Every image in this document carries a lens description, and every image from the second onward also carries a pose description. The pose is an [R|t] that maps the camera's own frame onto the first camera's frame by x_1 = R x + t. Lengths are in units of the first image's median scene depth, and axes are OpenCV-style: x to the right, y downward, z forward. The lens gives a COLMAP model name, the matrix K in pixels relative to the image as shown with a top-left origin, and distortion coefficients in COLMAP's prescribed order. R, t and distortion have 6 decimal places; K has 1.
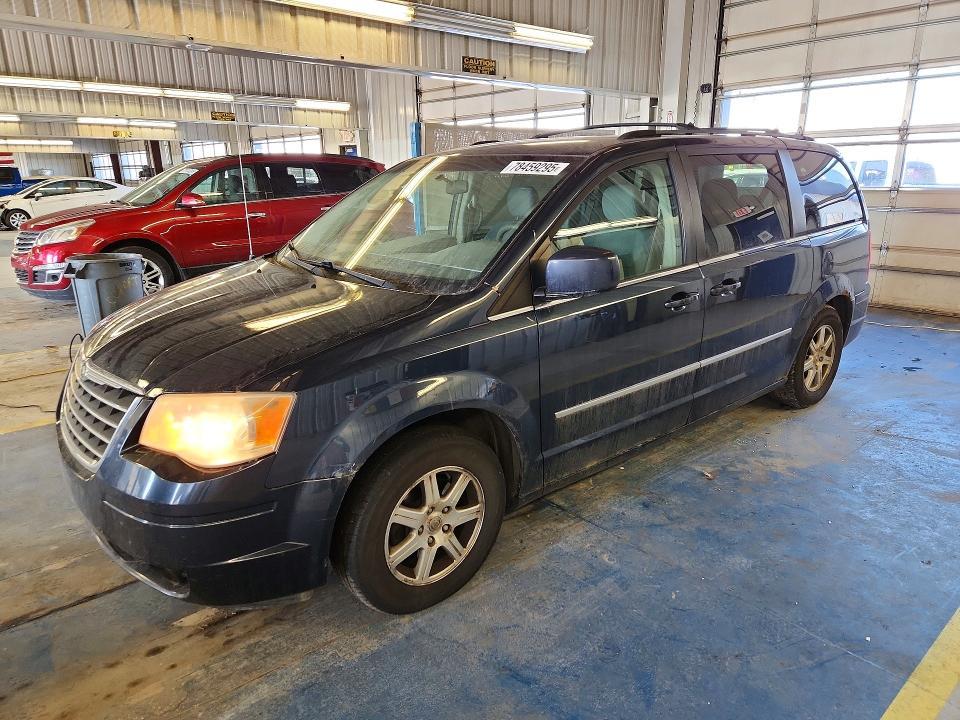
lens RADIAL K [[645.4, 0, 480.0], [0, 645.4, 360.0], [0, 0, 1]] dist [-0.006715, -0.004802]
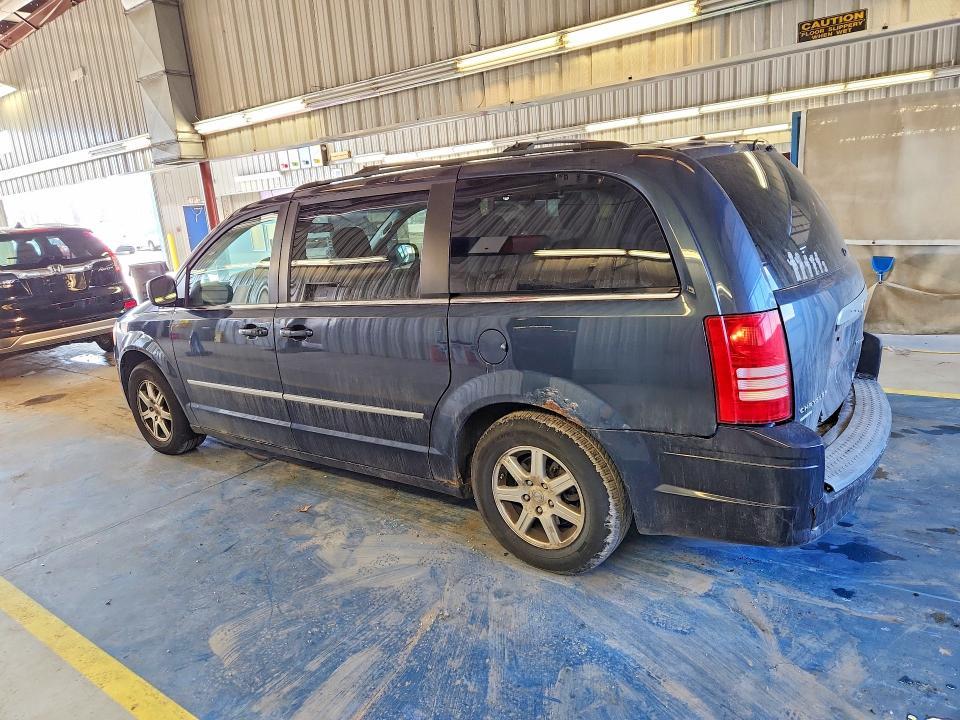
lens RADIAL K [[645.4, 0, 480.0], [0, 645.4, 360.0], [0, 0, 1]] dist [-0.006715, -0.004802]
pose [[0.254439, 0.226144, -0.940276, 1.319827], [-0.197558, 0.963926, 0.178373, -0.284215], [0.946695, 0.140374, 0.289937, 0.920932]]
